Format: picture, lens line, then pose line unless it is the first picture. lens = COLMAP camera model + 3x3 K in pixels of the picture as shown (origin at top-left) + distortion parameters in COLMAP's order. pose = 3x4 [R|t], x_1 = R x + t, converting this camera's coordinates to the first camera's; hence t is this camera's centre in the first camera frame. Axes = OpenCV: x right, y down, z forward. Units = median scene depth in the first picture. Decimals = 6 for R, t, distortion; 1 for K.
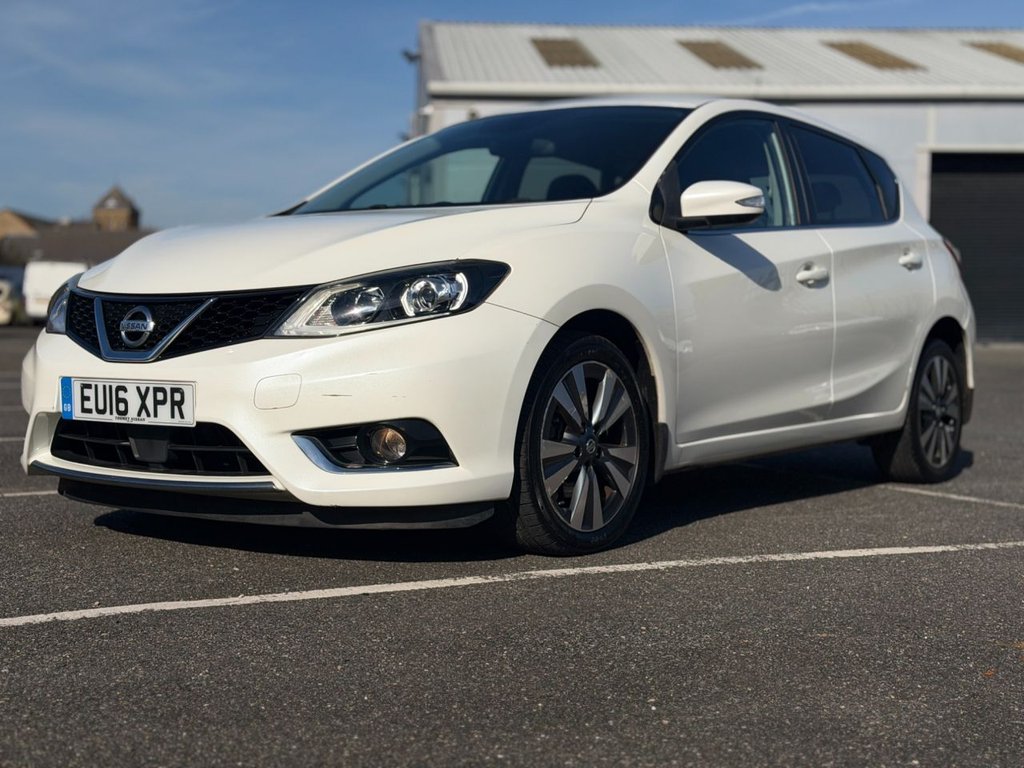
lens RADIAL K [[1450.9, 0, 523.1], [0, 1450.9, 416.9], [0, 0, 1]] dist [0.131515, 0.000000]
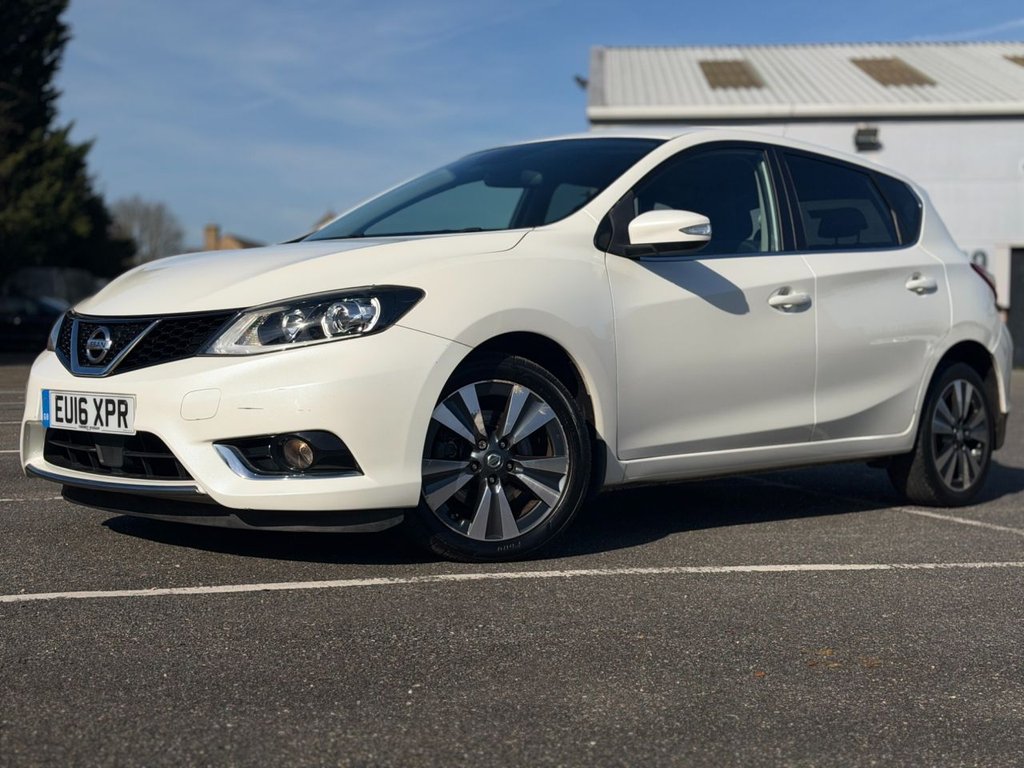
lens RADIAL K [[1450.9, 0, 504.5], [0, 1450.9, 404.5], [0, 0, 1]] dist [0.131515, 0.000000]
pose [[0.988418, 0.012773, -0.151220, 0.190242], [-0.016132, 0.999649, -0.021004, 0.001967], [0.150899, 0.023200, 0.988277, -0.051896]]
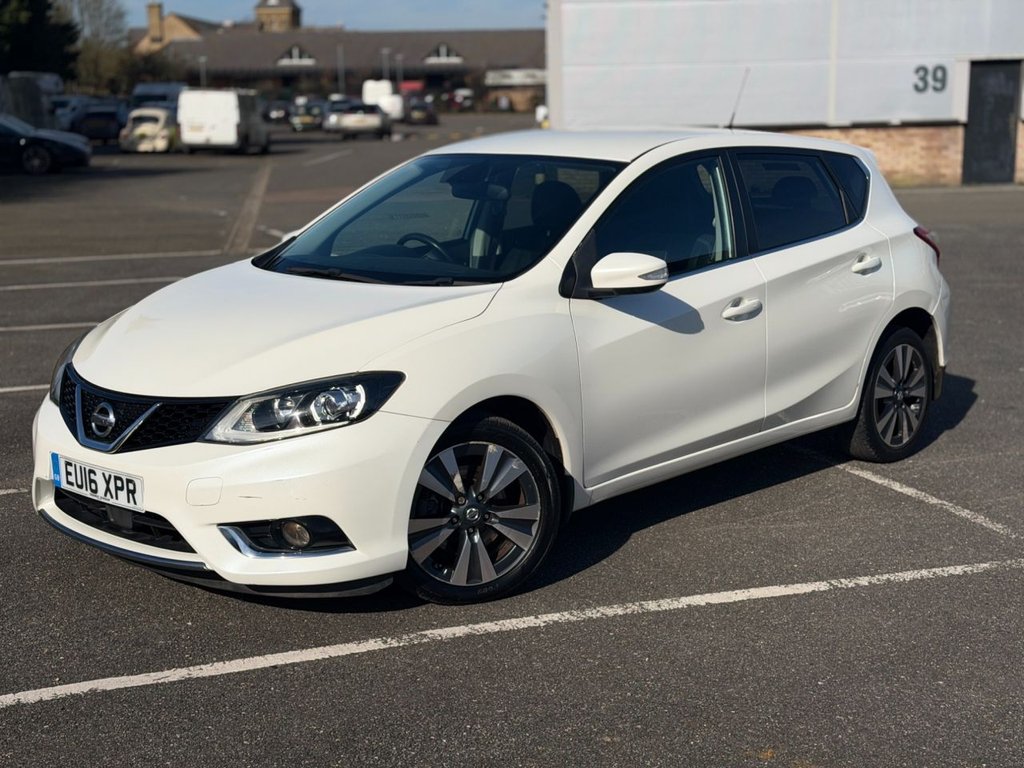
lens RADIAL K [[1450.9, 0, 507.6], [0, 1450.9, 411.3], [0, 0, 1]] dist [0.131515, 0.000000]
pose [[0.992537, 0.010318, -0.121504, 0.191658], [0.006158, 0.990901, 0.134454, -0.205339], [0.121786, -0.134198, 0.983442, -0.131077]]
